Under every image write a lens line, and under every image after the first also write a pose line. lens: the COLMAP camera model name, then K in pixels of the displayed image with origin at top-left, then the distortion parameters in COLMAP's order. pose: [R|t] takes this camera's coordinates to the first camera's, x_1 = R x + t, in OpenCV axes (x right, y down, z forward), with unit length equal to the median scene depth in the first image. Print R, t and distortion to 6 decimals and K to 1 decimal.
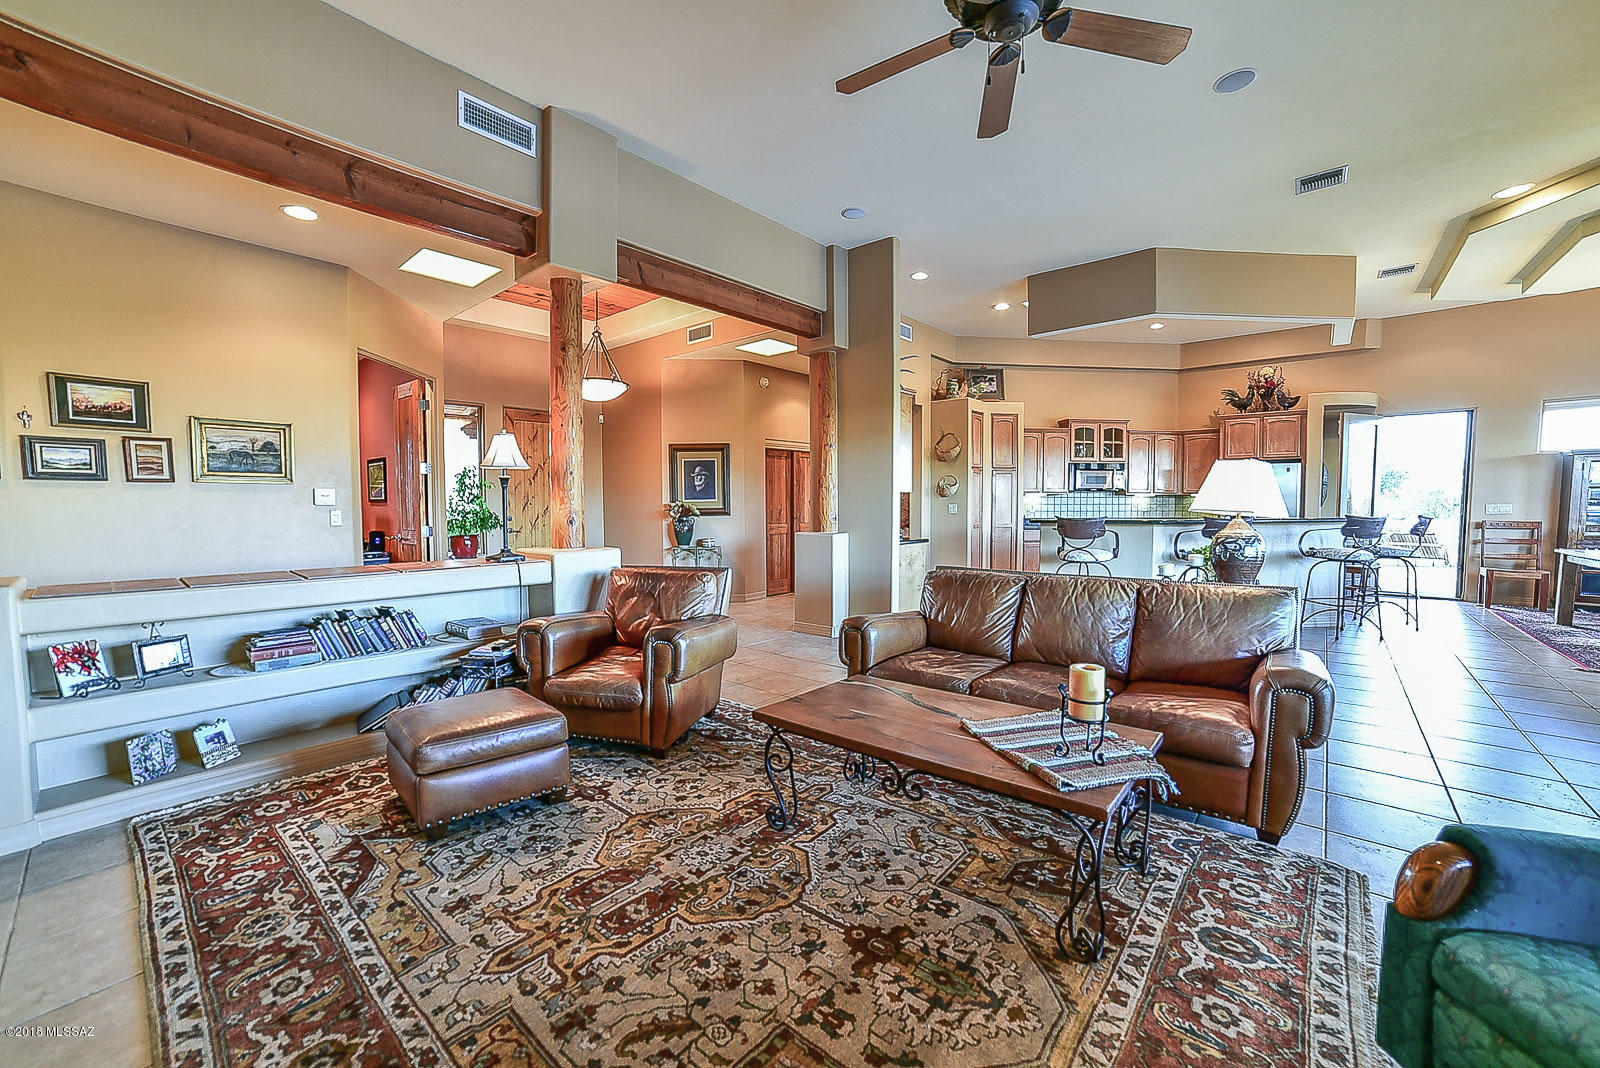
lens RADIAL K [[635.9, 0, 796.9], [0, 635.9, 537.6], [0, 0, 1]] dist [-0.087505, 0.036858]
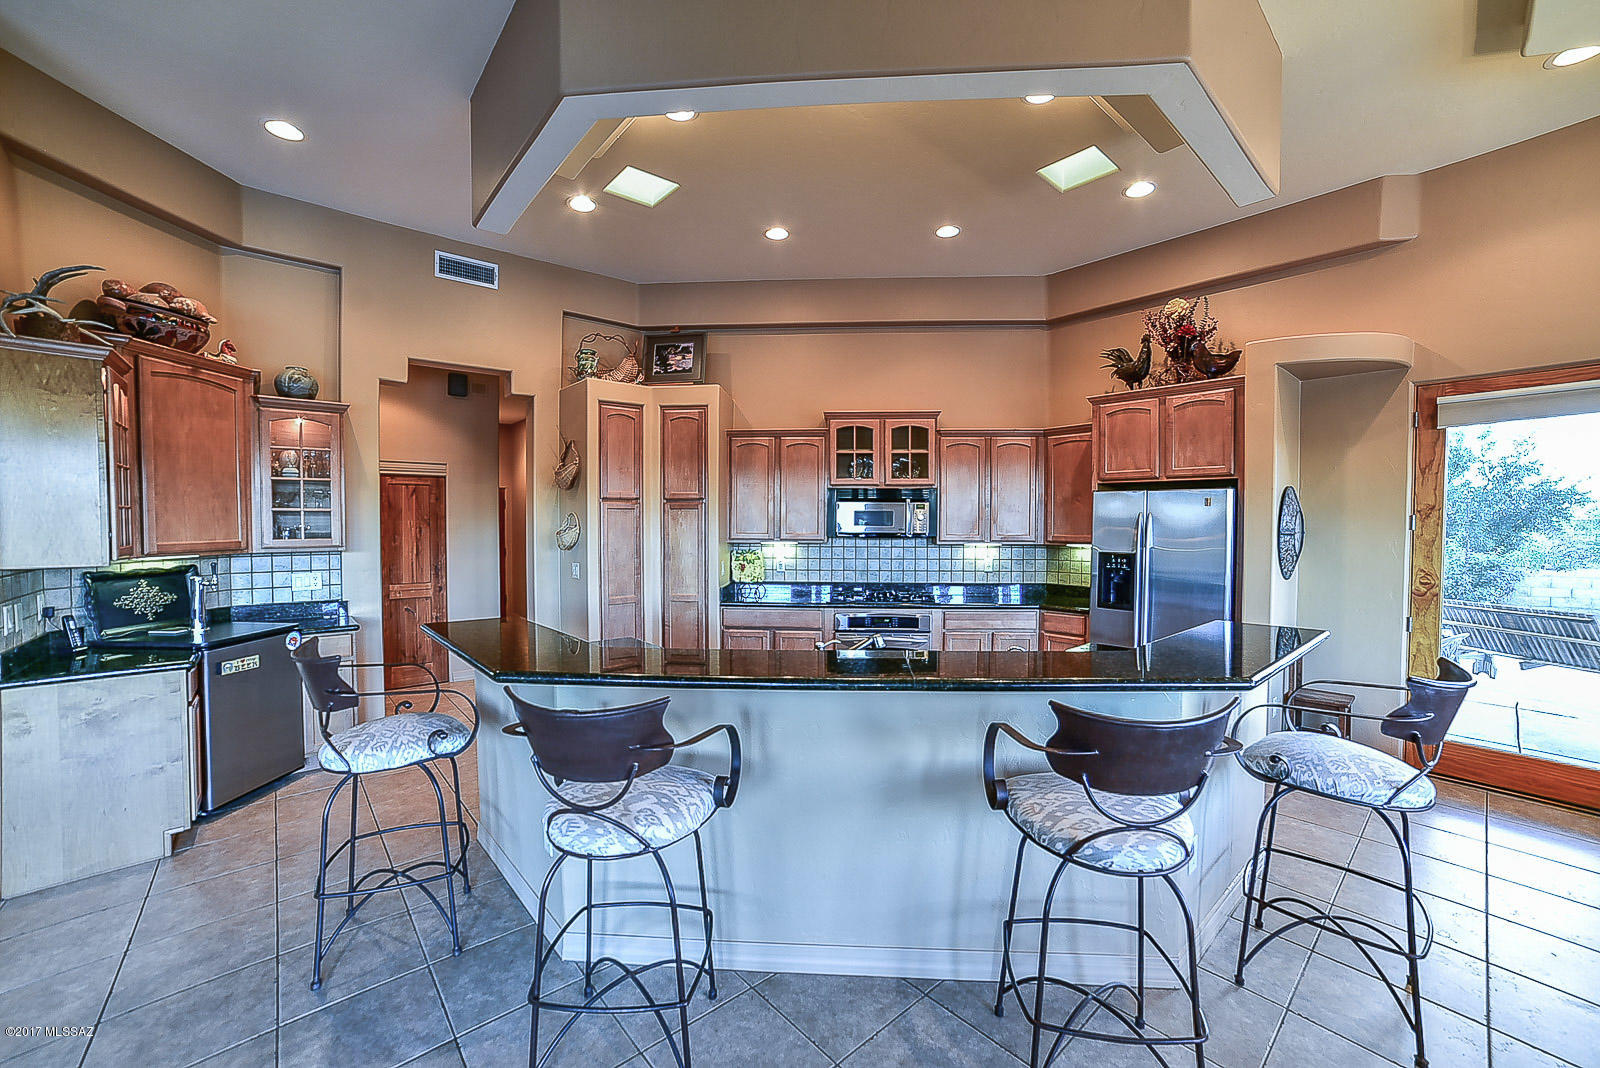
lens RADIAL K [[635.9, 0, 796.9], [0, 635.9, 537.6], [0, 0, 1]] dist [-0.087505, 0.036858]
pose [[0.990437, 0.010125, -0.137597, 0.489481], [-0.014214, 0.999485, -0.028763, -0.057426], [0.137235, 0.030444, 0.990071, 0.423102]]
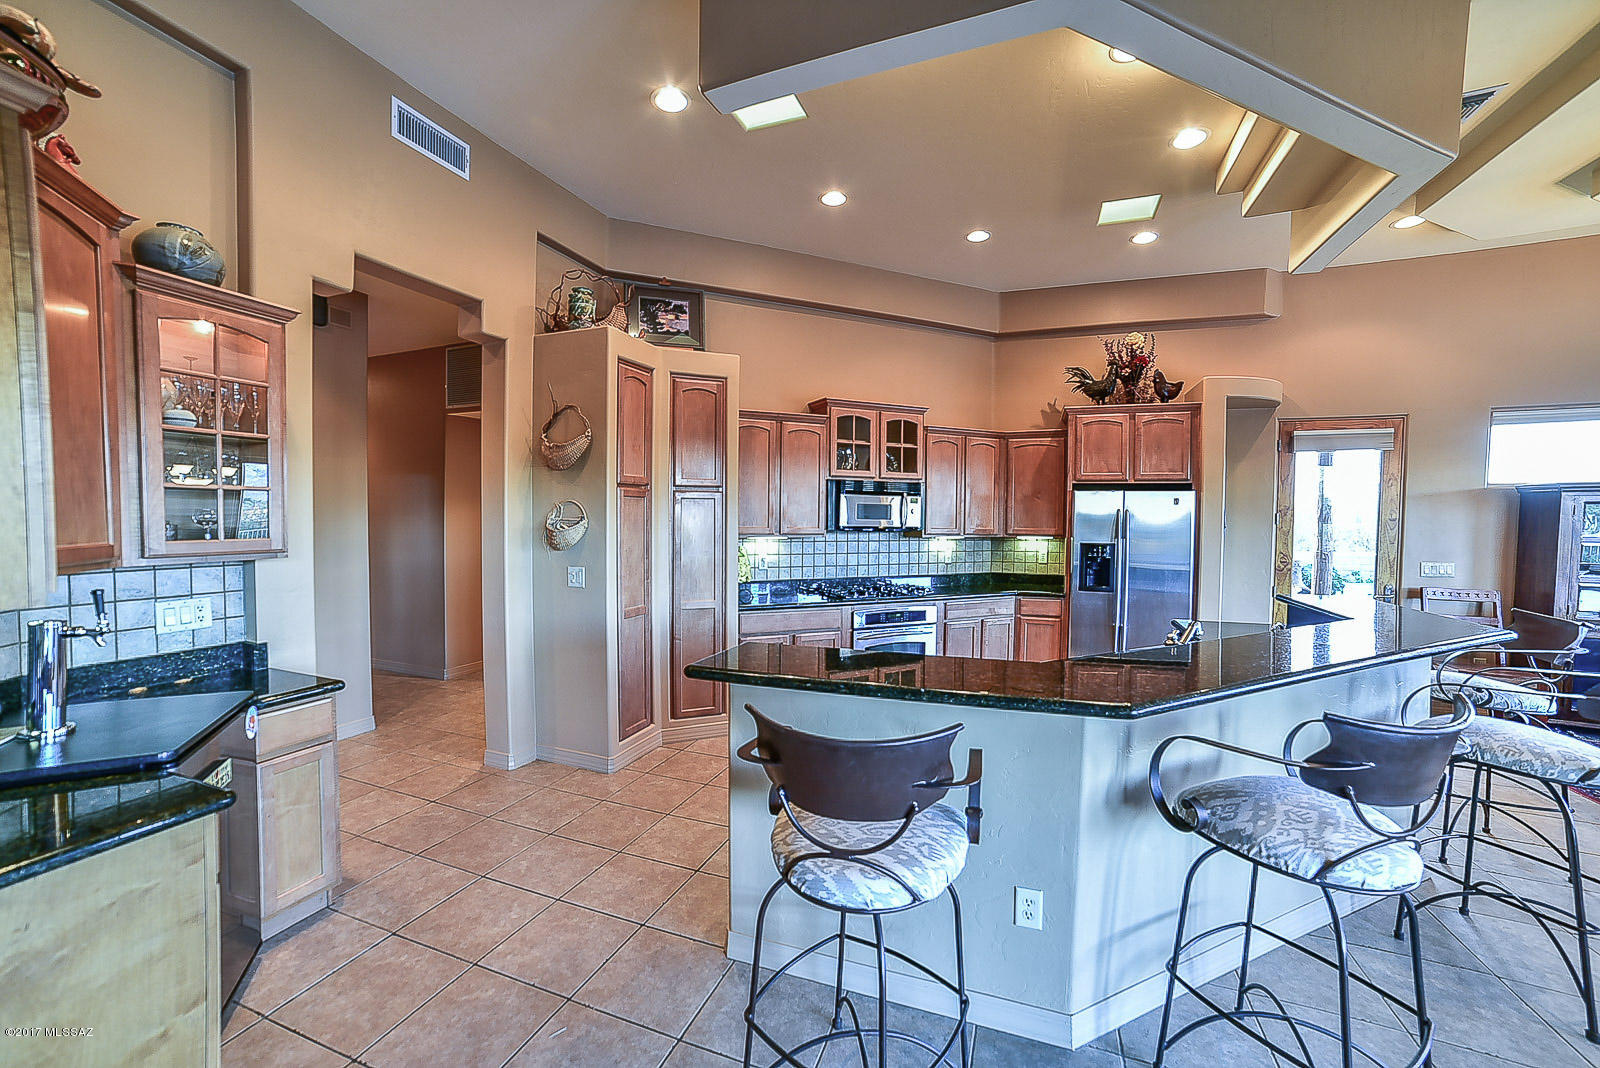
lens RADIAL K [[635.9, 0, 796.9], [0, 635.9, 537.6], [0, 0, 1]] dist [-0.087505, 0.036858]
pose [[0.939727, 0.001359, 0.341924, 0.223778], [0.006016, 0.999772, -0.020507, -0.058501], [-0.341874, 0.021328, 0.939504, 0.496794]]
